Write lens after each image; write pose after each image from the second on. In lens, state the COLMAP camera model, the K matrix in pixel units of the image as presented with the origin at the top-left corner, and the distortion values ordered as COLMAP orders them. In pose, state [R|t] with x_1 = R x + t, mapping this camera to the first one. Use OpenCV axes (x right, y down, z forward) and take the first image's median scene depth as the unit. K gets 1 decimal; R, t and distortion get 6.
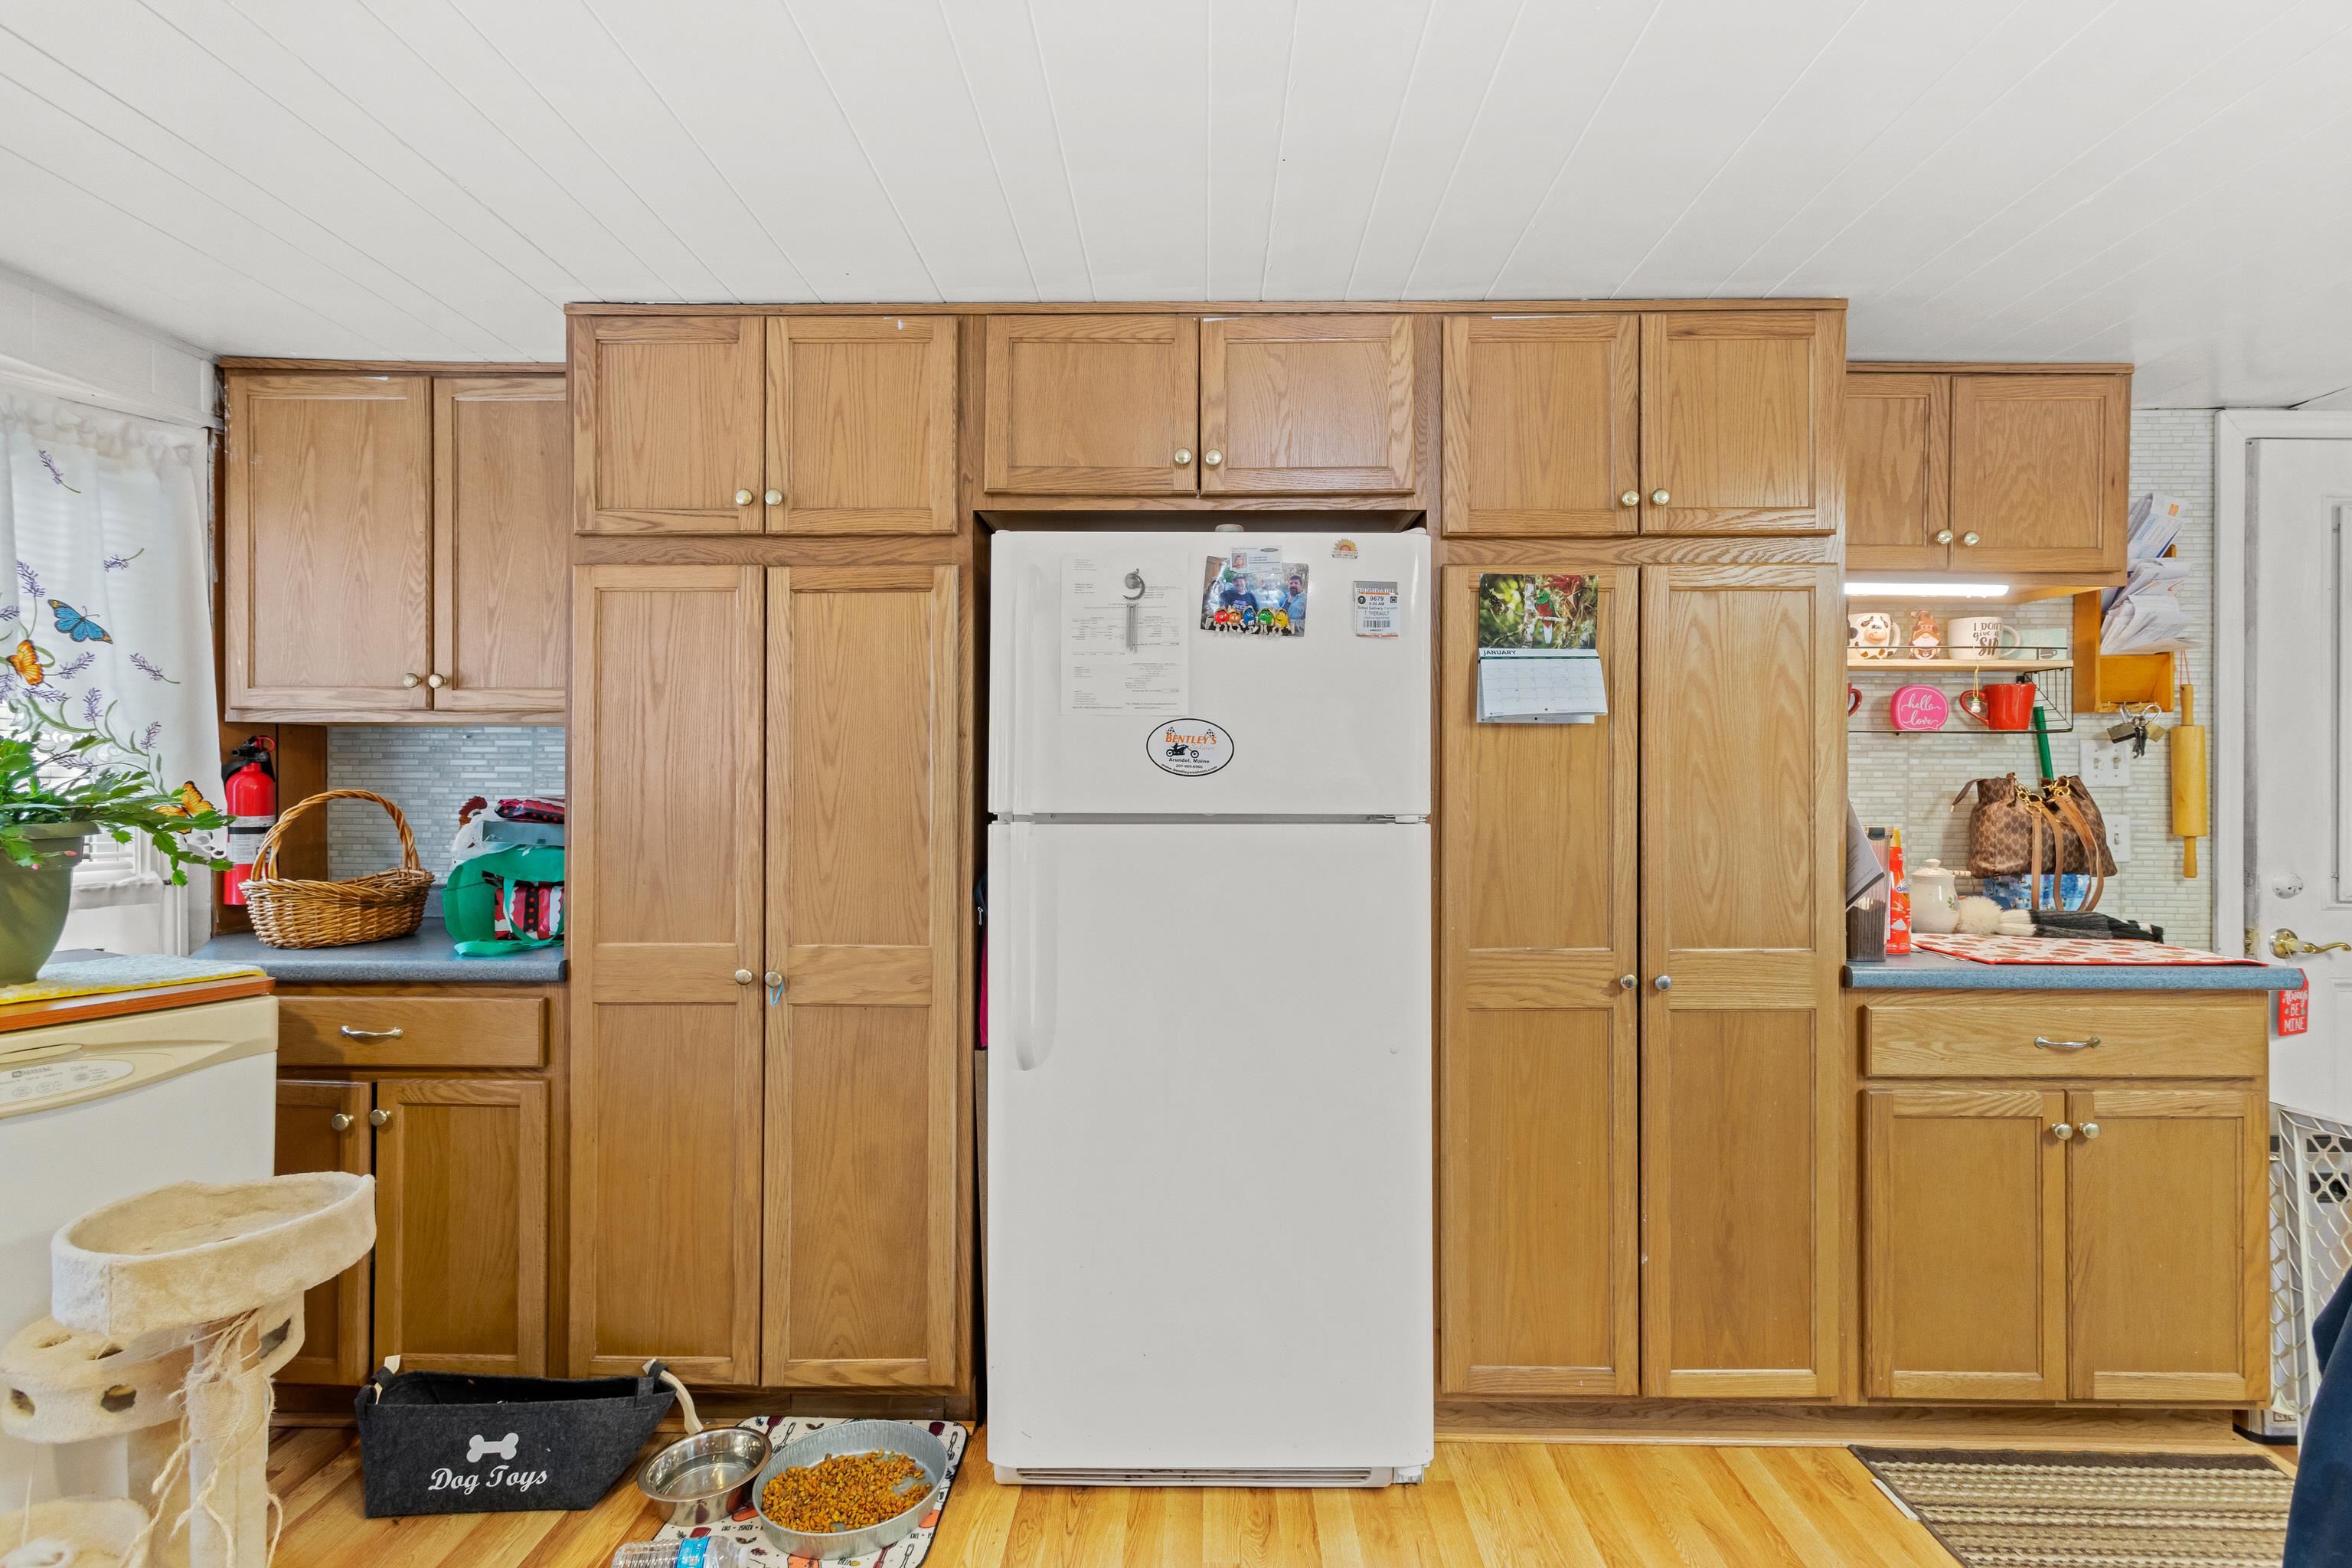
lens RADIAL K [[1110.5, 0, 1189.5], [0, 1110.5, 771.7], [0, 0, 1]] dist [-0.003085, 0.002542]
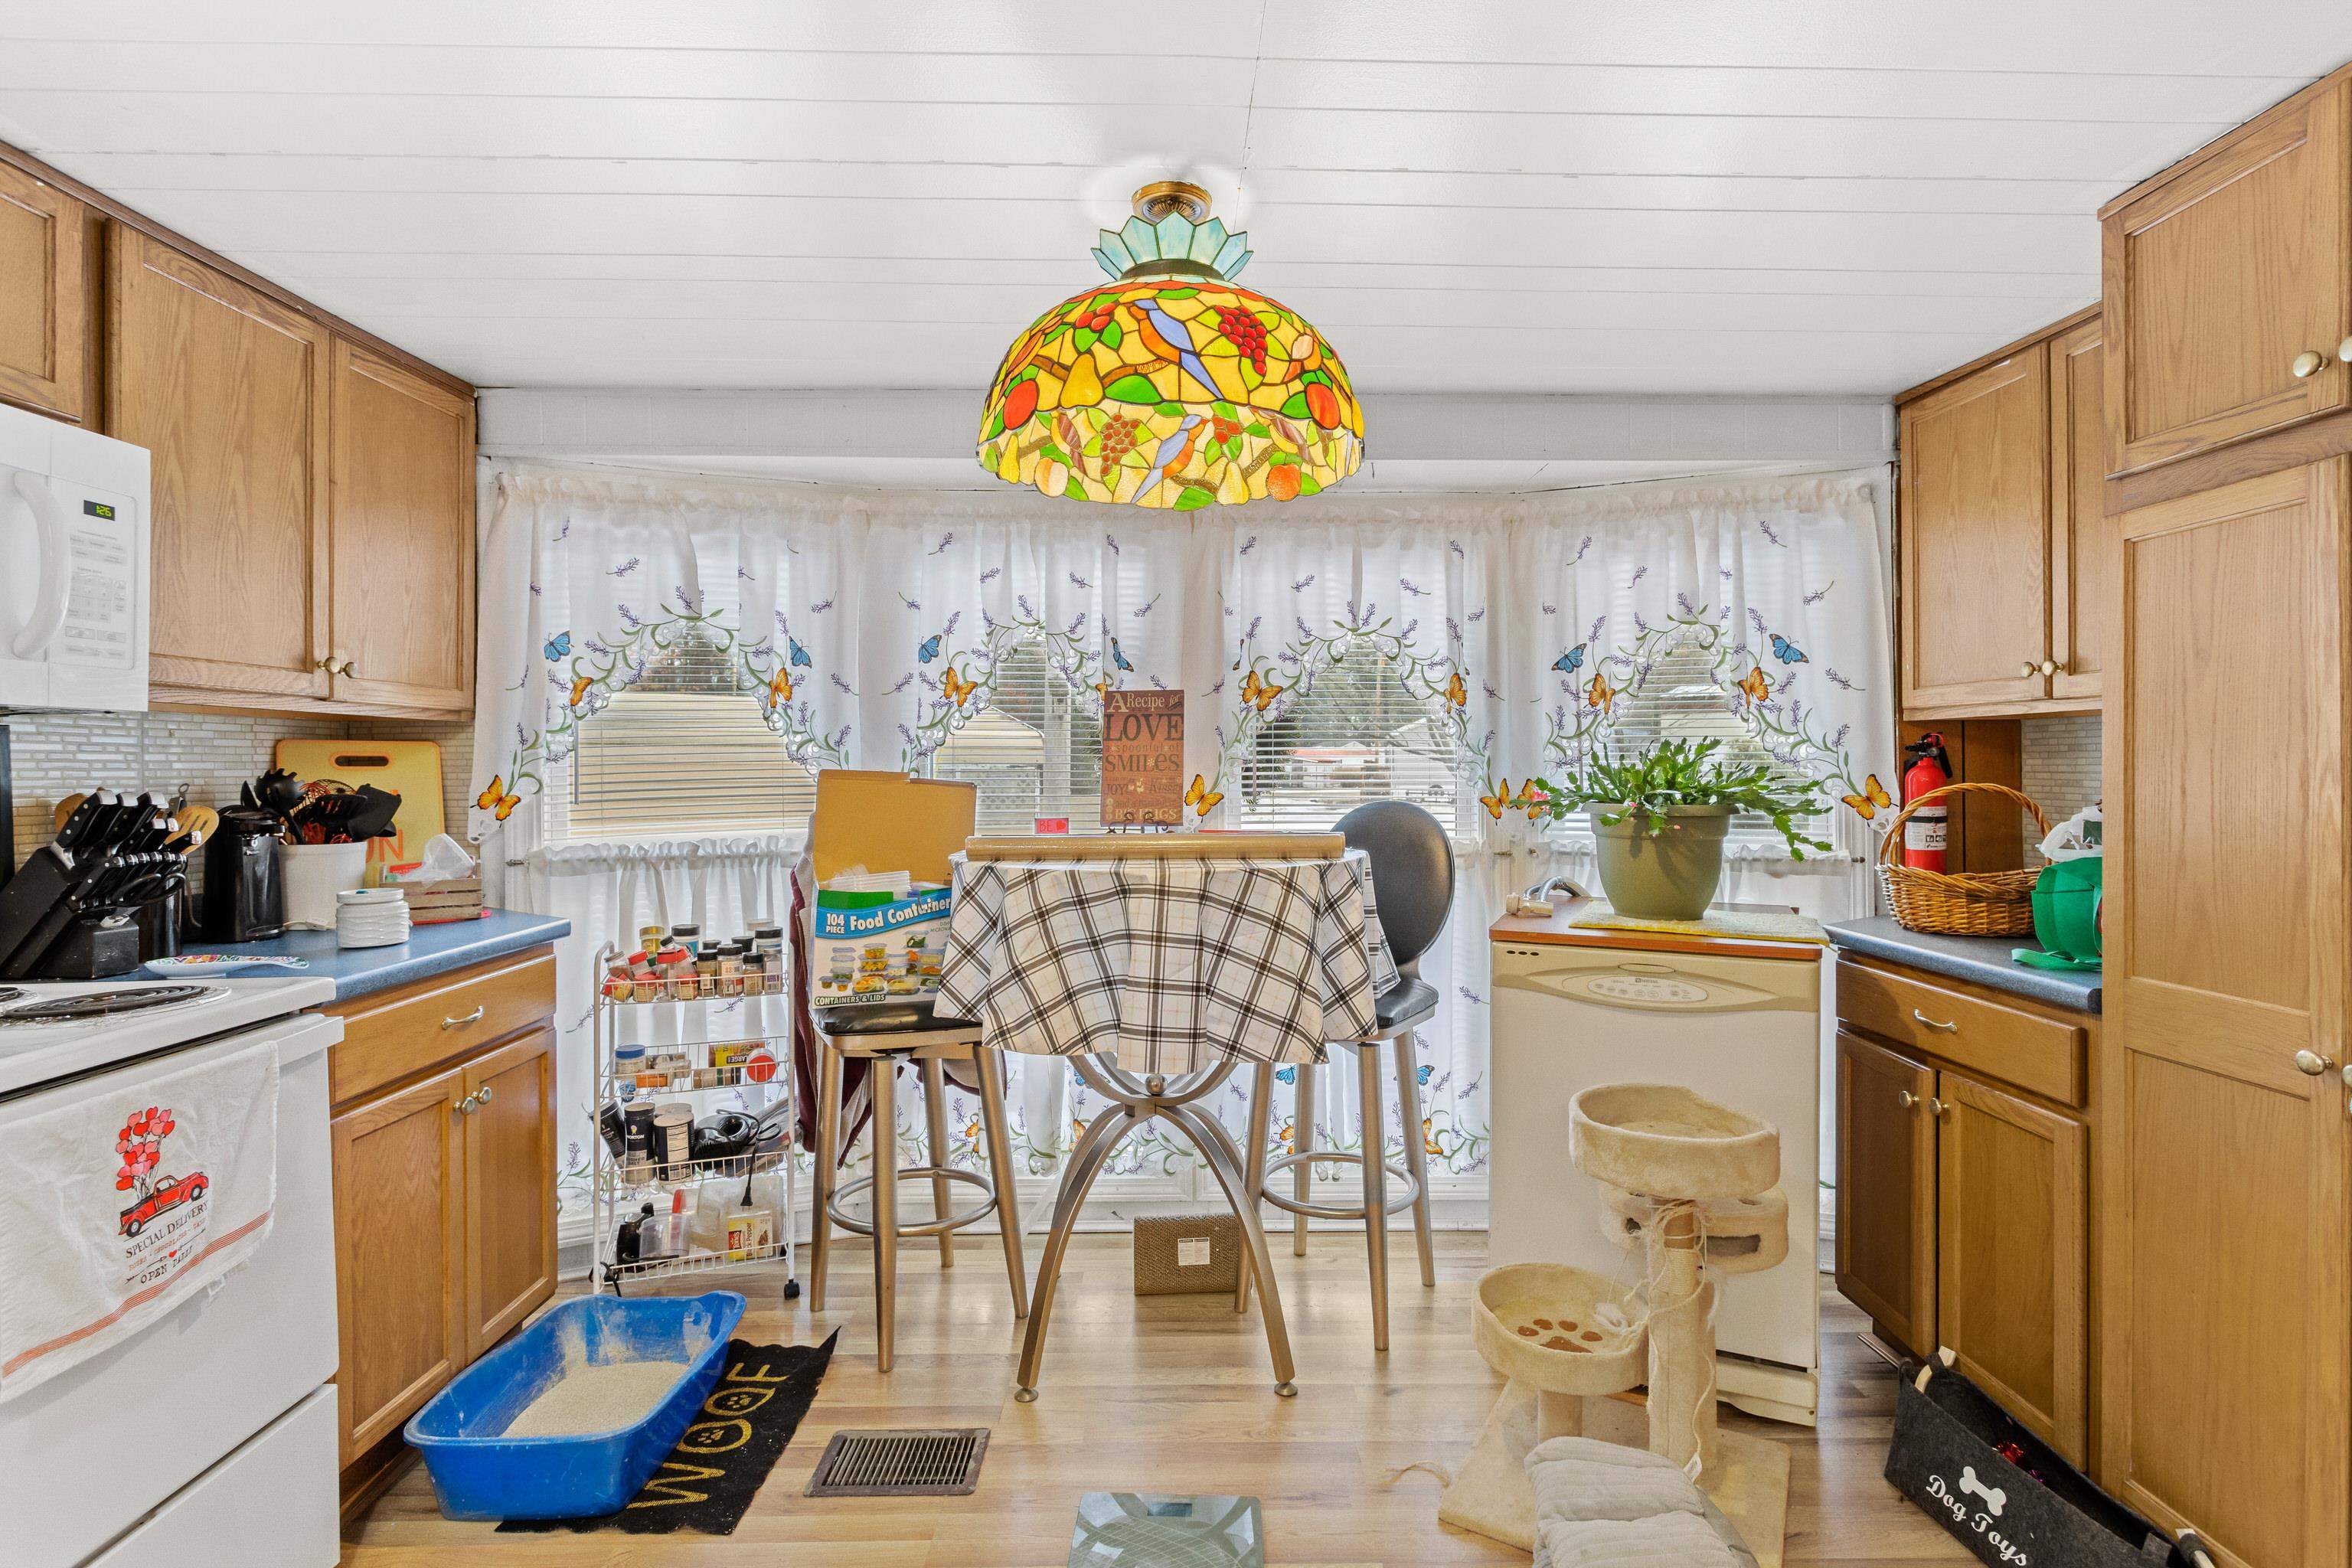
lens RADIAL K [[1110.5, 0, 1189.5], [0, 1110.5, 770.2], [0, 0, 1]] dist [-0.003085, 0.002542]
pose [[0.043871, 0.000615, -0.999037, 0.254520], [0.005452, 0.999985, 0.000855, -0.000570], [0.999022, -0.005484, 0.043867, 0.276695]]
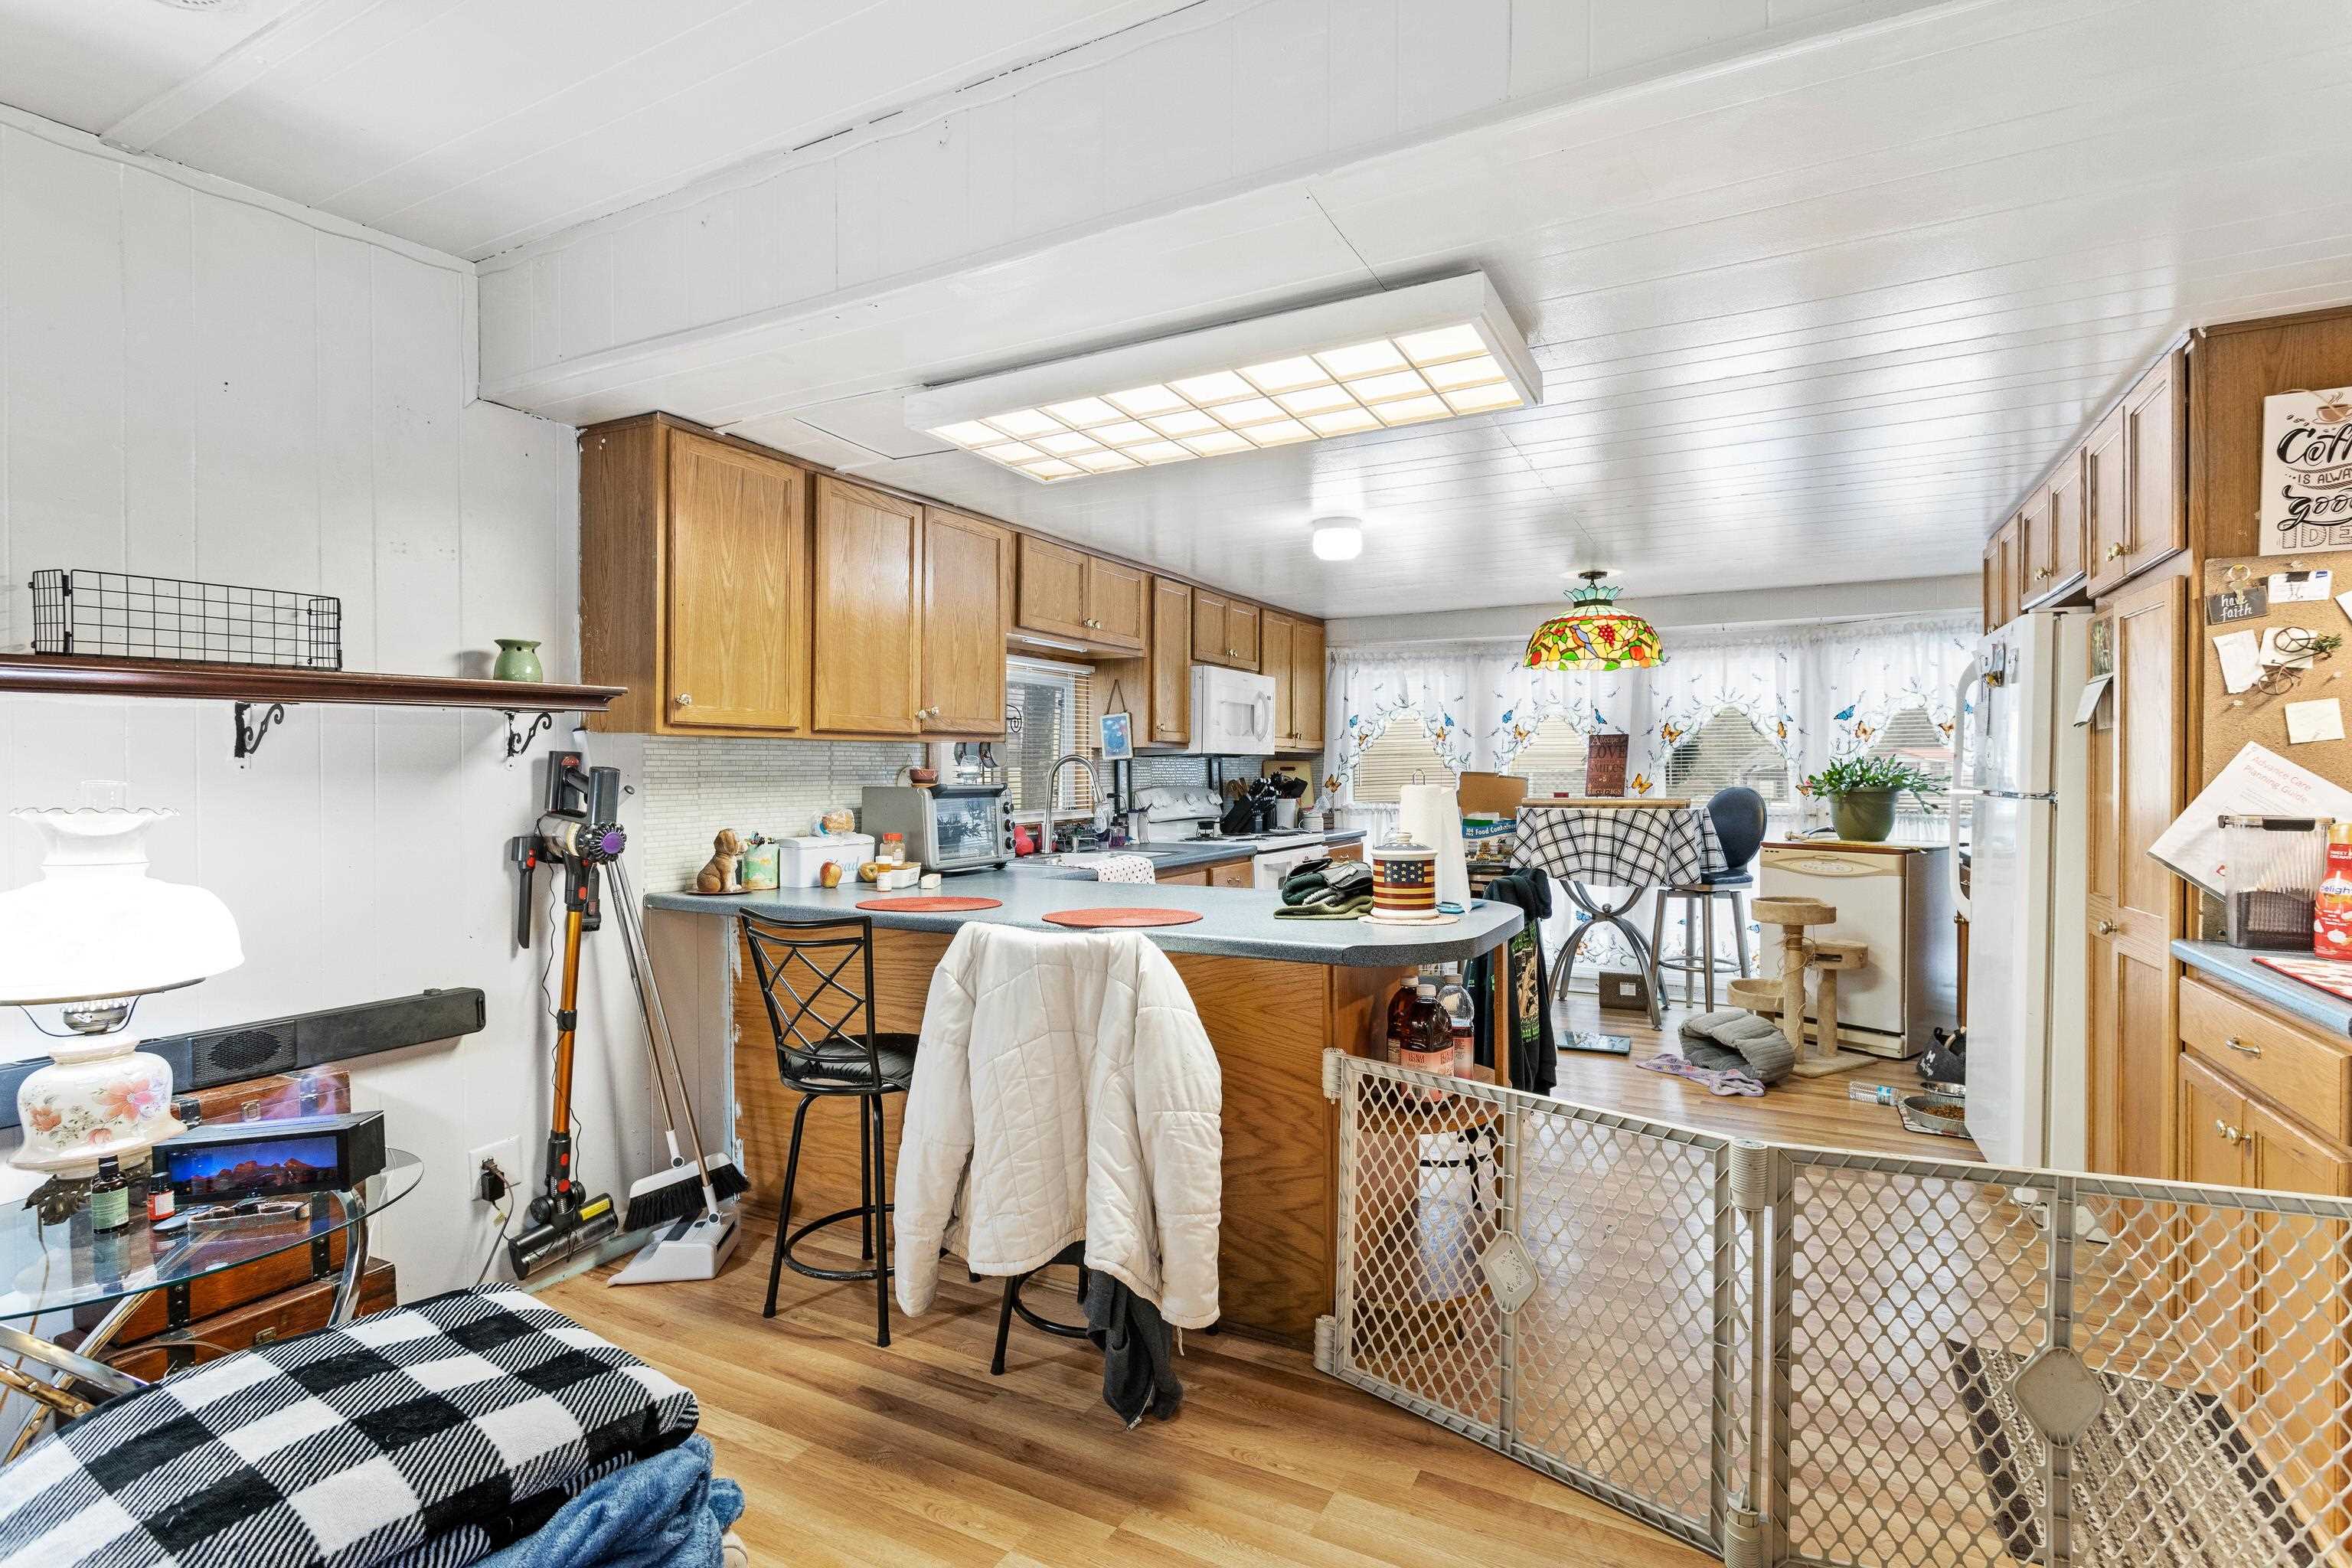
lens RADIAL K [[1110.5, 0, 1200.0], [0, 1110.5, 781.8], [0, 0, 1]] dist [-0.003085, 0.002542]
pose [[-0.438937, 0.005844, -0.898499, 1.980819], [0.005983, 0.999976, 0.003581, 0.010098], [0.898498, -0.003804, -0.438961, 0.596285]]
